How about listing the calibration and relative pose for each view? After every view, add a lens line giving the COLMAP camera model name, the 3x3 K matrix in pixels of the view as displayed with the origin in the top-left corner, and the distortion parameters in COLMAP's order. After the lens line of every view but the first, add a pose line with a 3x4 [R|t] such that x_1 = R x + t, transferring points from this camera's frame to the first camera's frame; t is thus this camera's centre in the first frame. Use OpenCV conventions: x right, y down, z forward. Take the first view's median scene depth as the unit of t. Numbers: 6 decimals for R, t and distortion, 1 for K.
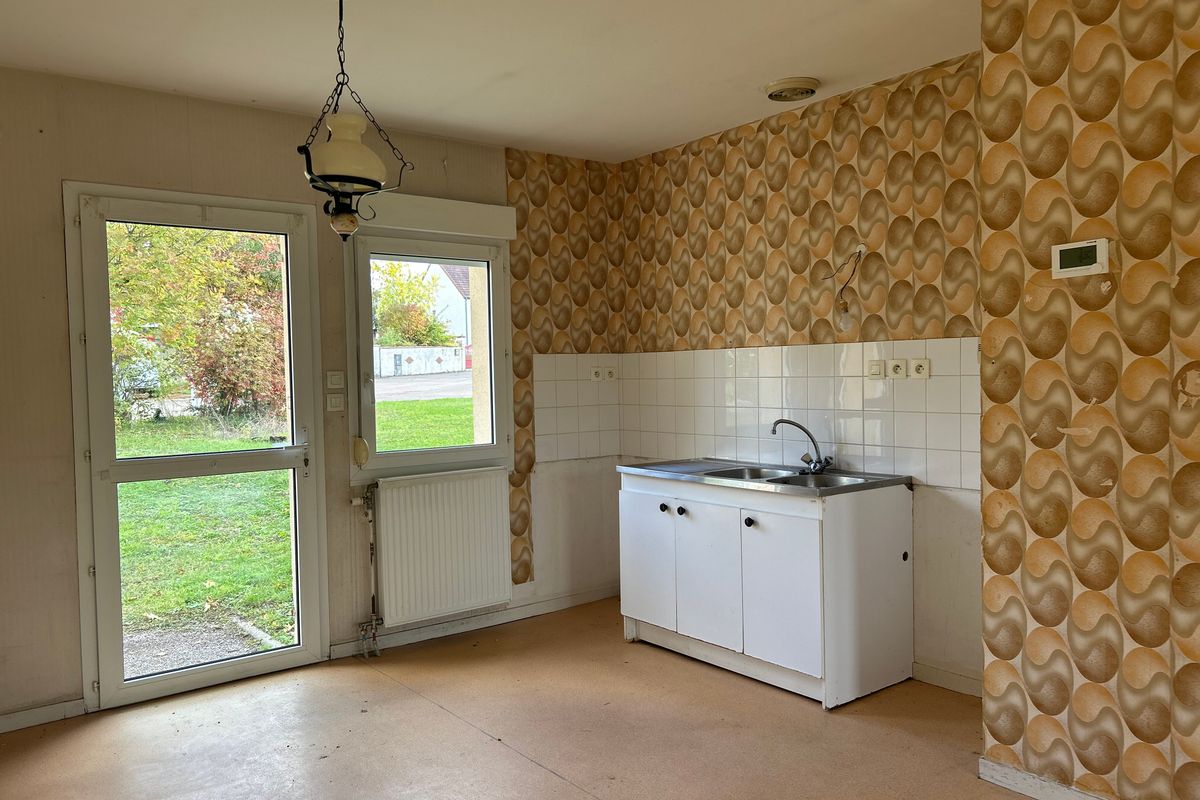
lens RADIAL K [[908.1, 0, 600.0], [0, 908.1, 400.0], [0, 0, 1]] dist [0.028417, -0.006090]
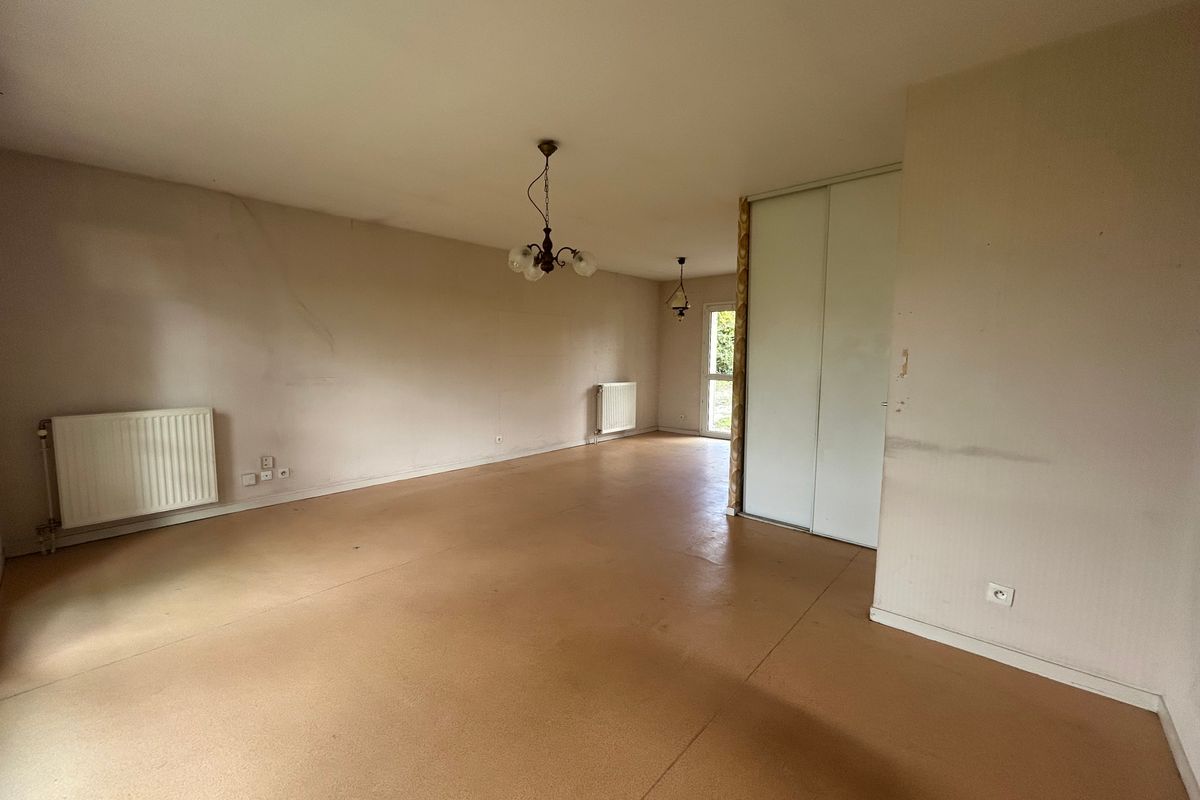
lens RADIAL K [[483.3, 0, 600.0], [0, 483.3, 400.0], [0, 0, 1]] dist [-0.000819, 0.000585]
pose [[0.182872, 0.117727, -0.976063, 1.221690], [-0.041156, 0.992851, 0.112041, -0.029998], [0.982275, 0.019682, 0.186410, 0.146954]]
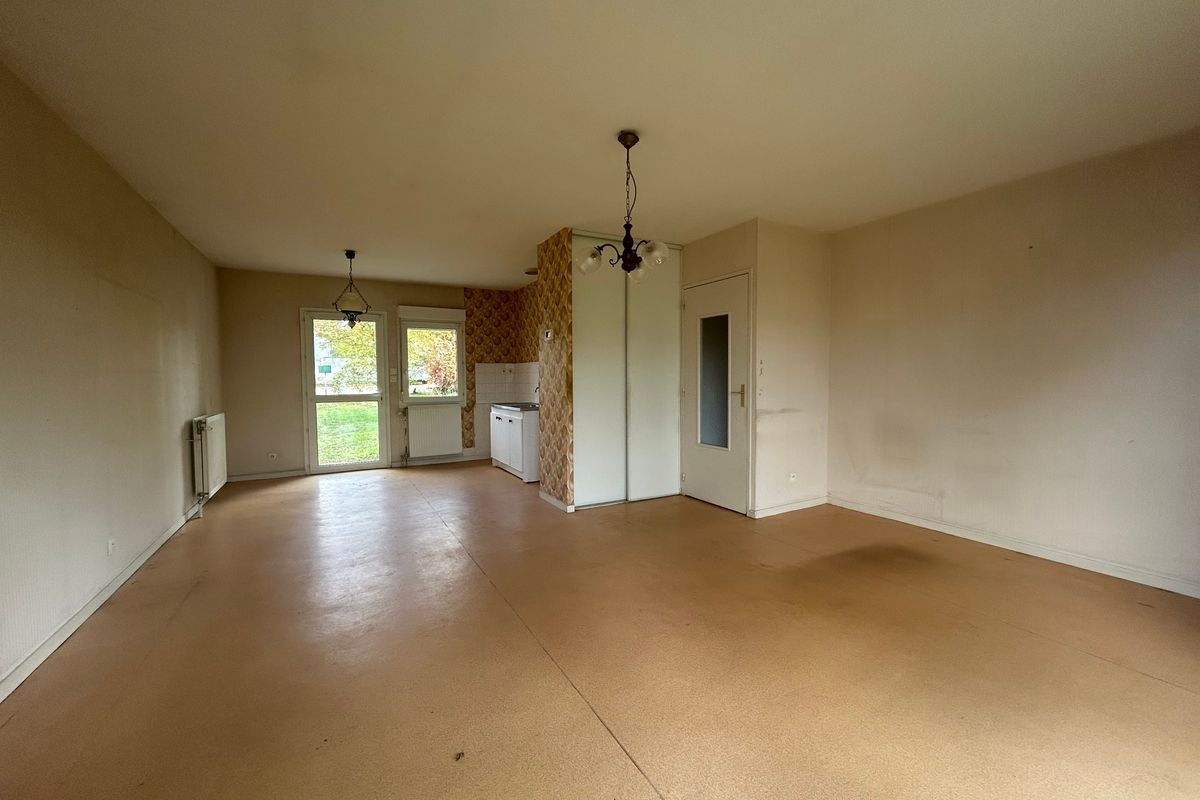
lens RADIAL K [[483.3, 0, 600.0], [0, 483.3, 400.0], [0, 0, 1]] dist [-0.000819, 0.000585]
pose [[0.989760, 0.020778, -0.141221, 0.578670], [-0.017934, 0.999611, 0.021381, 0.024417], [0.141611, -0.018629, 0.989747, -0.430449]]
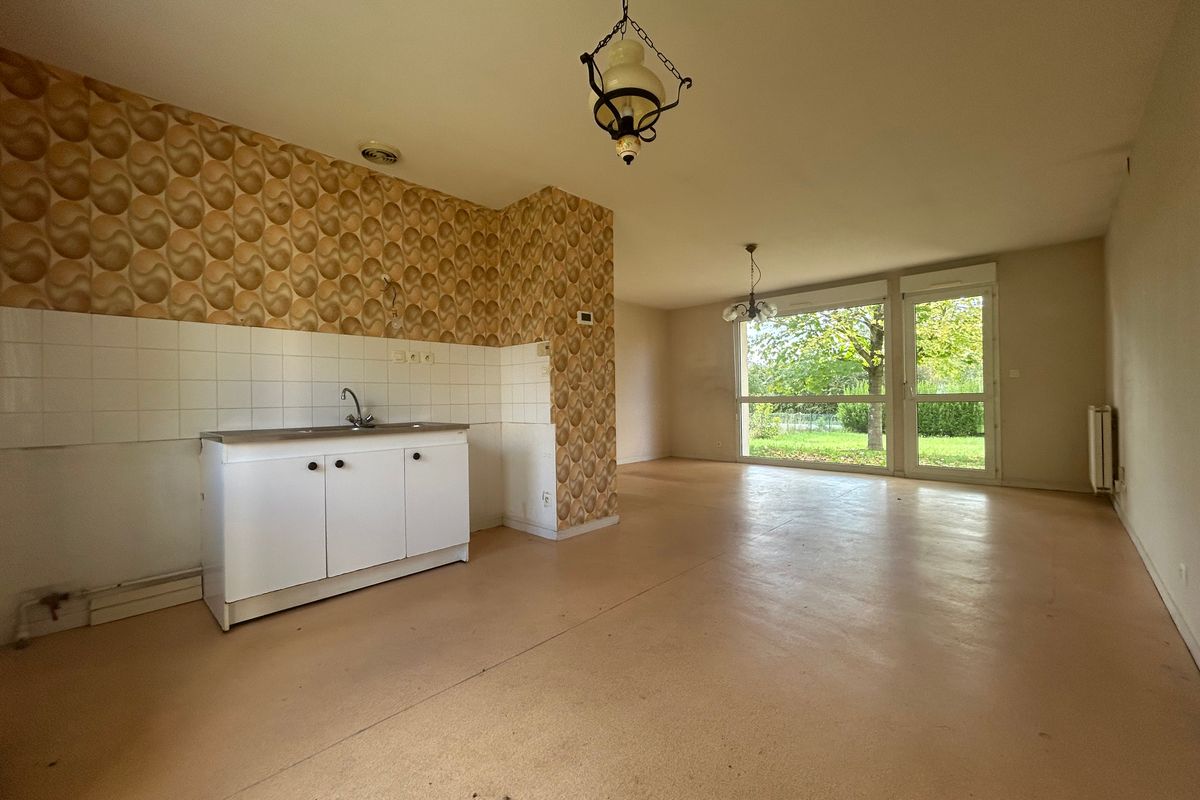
lens RADIAL K [[483.3, 0, 600.0], [0, 483.3, 400.0], [0, 0, 1]] dist [-0.000819, 0.000585]
pose [[-0.150309, 0.025415, 0.988312, -0.531099], [0.048458, 0.998657, -0.018311, 0.068401], [-0.987451, 0.045139, -0.151338, 0.731410]]
